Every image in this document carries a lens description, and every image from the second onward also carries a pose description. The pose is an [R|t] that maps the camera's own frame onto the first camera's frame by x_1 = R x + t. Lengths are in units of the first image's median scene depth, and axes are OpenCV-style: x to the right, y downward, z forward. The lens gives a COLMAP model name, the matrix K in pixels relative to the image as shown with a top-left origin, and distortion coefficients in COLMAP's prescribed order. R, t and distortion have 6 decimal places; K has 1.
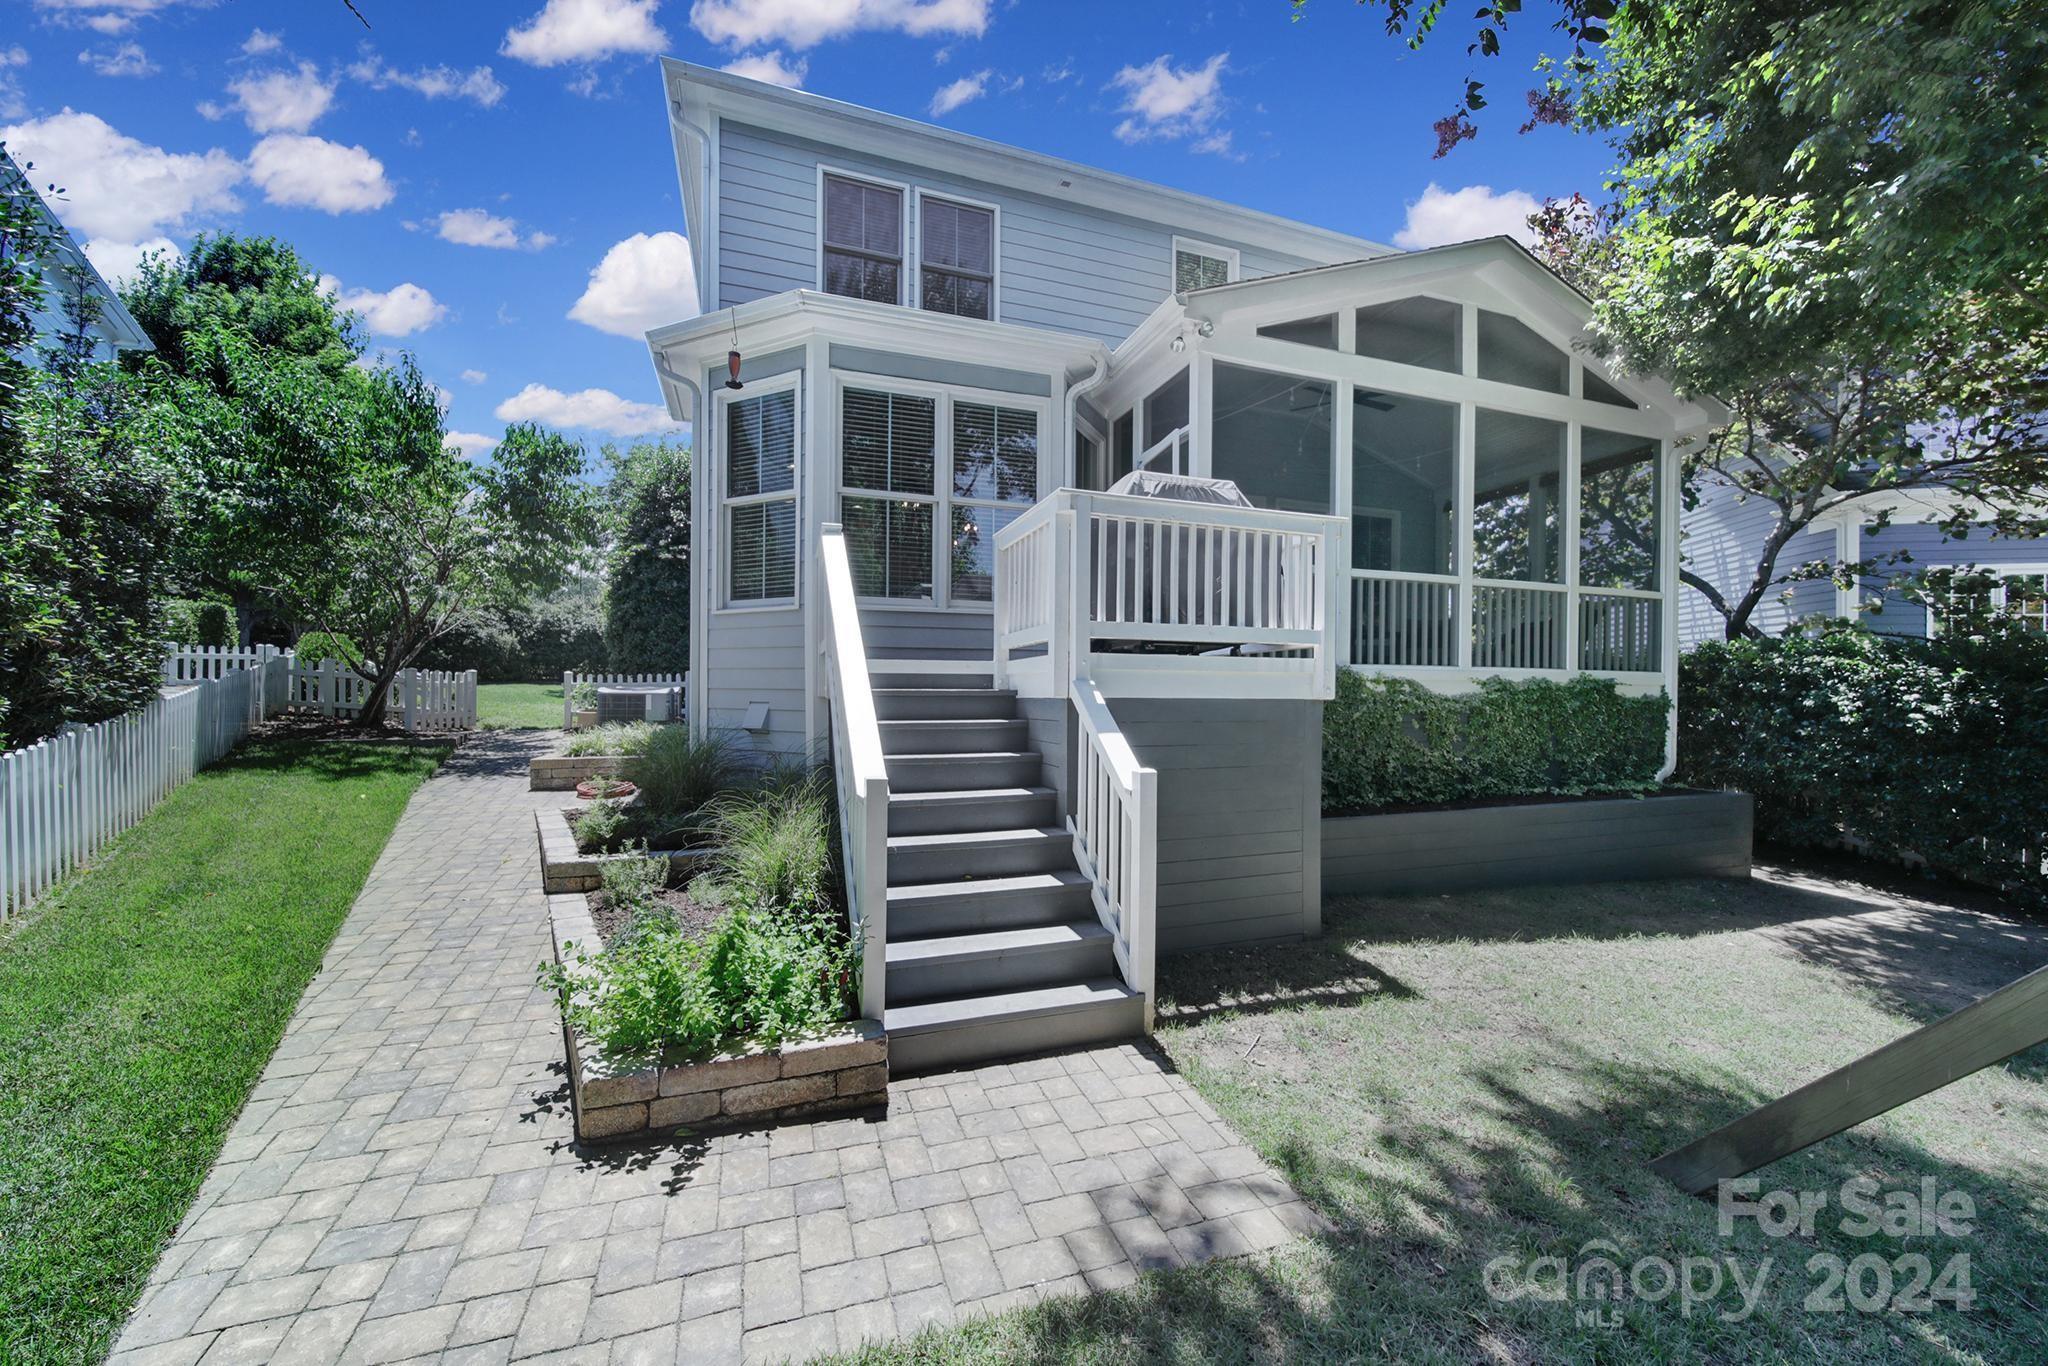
lens RADIAL K [[721.7, 0, 1016.6], [0, 721.7, 677.2], [0, 0, 1]] dist [-0.000899, -0.000331]
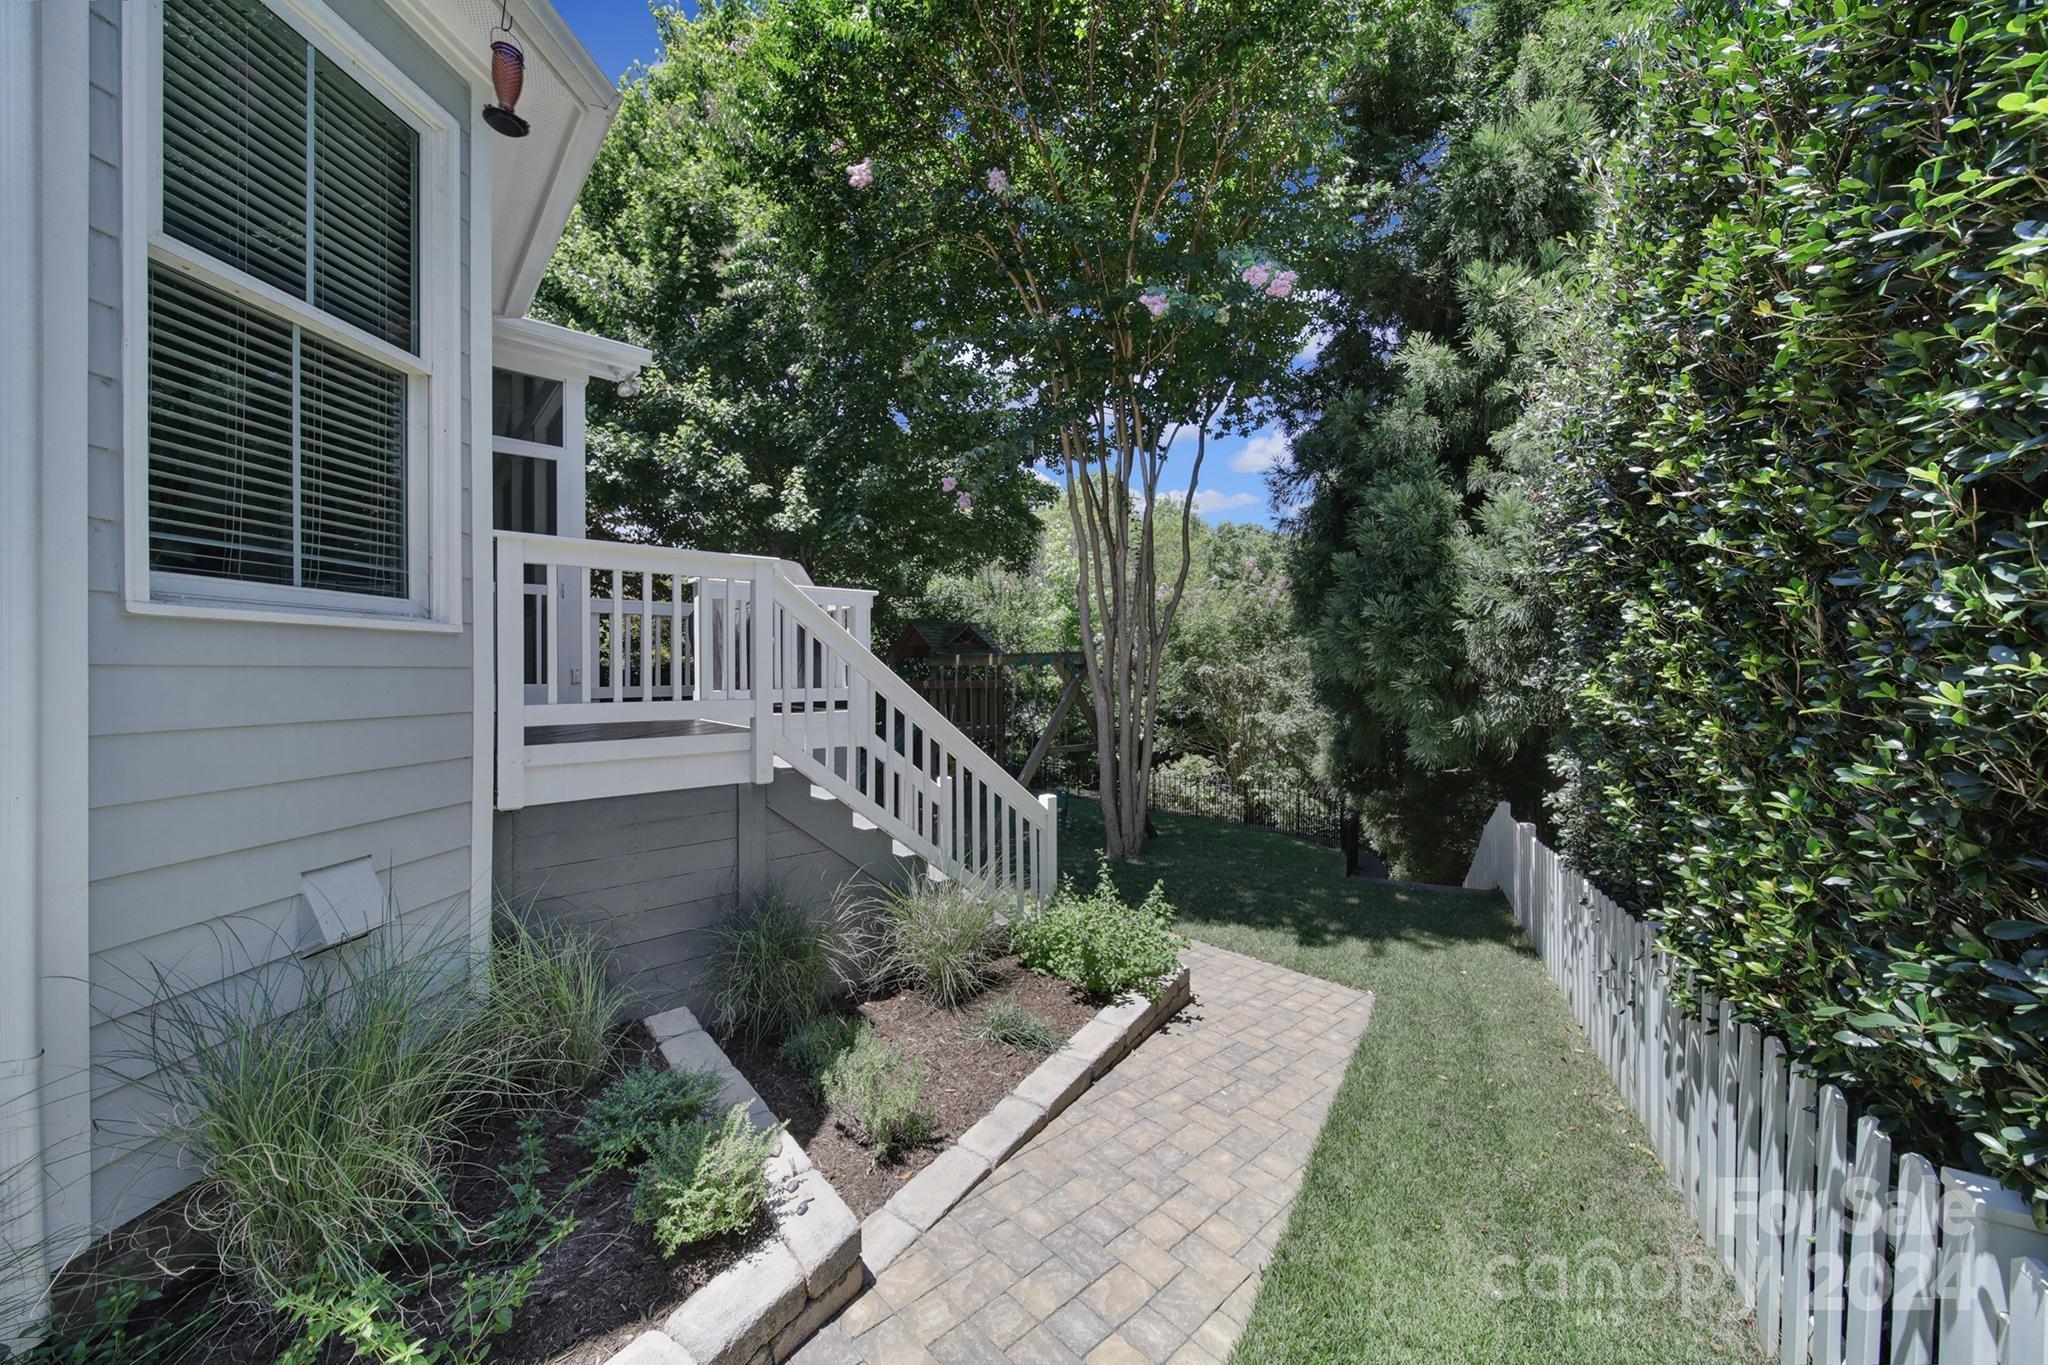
lens RADIAL K [[721.7, 0, 1016.6], [0, 721.7, 676.7], [0, 0, 1]] dist [-0.000899, -0.000331]
pose [[-0.370445, -0.001782, 0.928853, -0.777073], [-0.011185, 0.999934, -0.002543, -0.063244], [-0.928787, -0.011331, -0.370441, 0.759233]]
